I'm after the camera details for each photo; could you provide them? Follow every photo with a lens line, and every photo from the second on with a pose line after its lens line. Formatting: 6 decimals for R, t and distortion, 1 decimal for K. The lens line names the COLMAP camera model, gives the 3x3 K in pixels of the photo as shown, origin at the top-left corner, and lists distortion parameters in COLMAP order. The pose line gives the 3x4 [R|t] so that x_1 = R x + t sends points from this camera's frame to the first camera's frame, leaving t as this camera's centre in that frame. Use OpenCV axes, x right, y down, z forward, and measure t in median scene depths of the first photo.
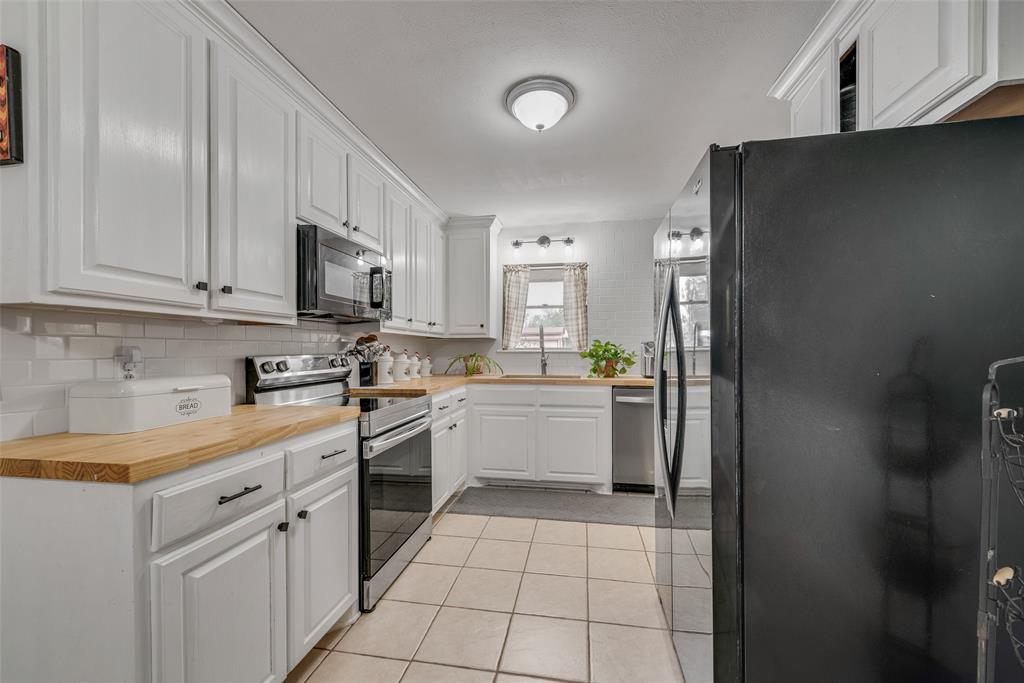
lens RADIAL K [[403.3, 0, 512.2], [0, 403.3, 353.7], [0, 0, 1]] dist [0.007493, -0.002491]
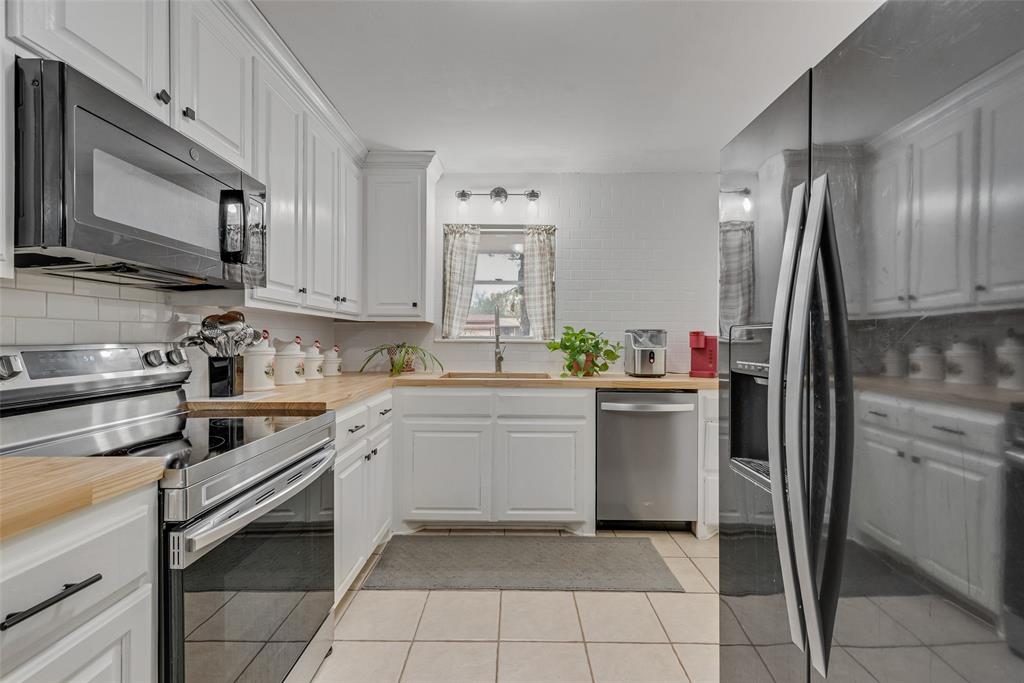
lens RADIAL K [[431.5, 0, 511.3], [0, 431.5, 342.5], [0, 0, 1]] dist [0.010396, -0.001393]
pose [[0.986154, 0.006424, 0.165709, -0.041490], [-0.005988, 0.999977, -0.003125, -0.000891], [-0.165726, 0.002090, 0.986170, 0.277068]]
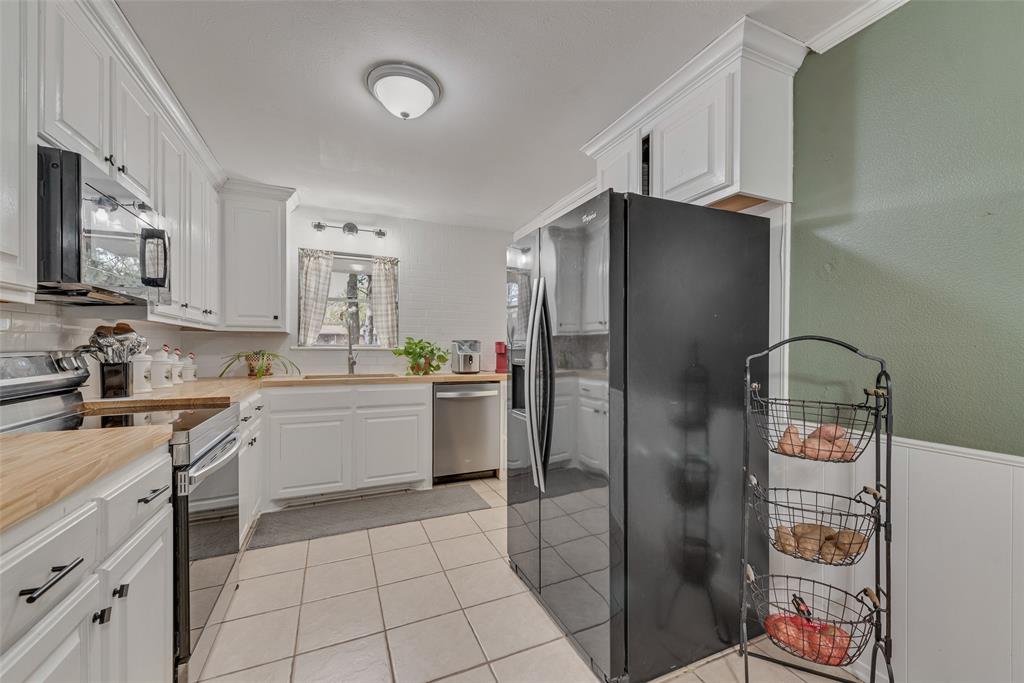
lens RADIAL K [[403.3, 0, 514.9], [0, 403.3, 350.8], [0, 0, 1]] dist [0.007493, -0.002491]
pose [[0.827584, 0.002468, 0.561336, -0.173611], [-0.001485, 0.999996, -0.002208, 0.001038], [-0.561339, 0.000994, 0.827585, 0.040145]]
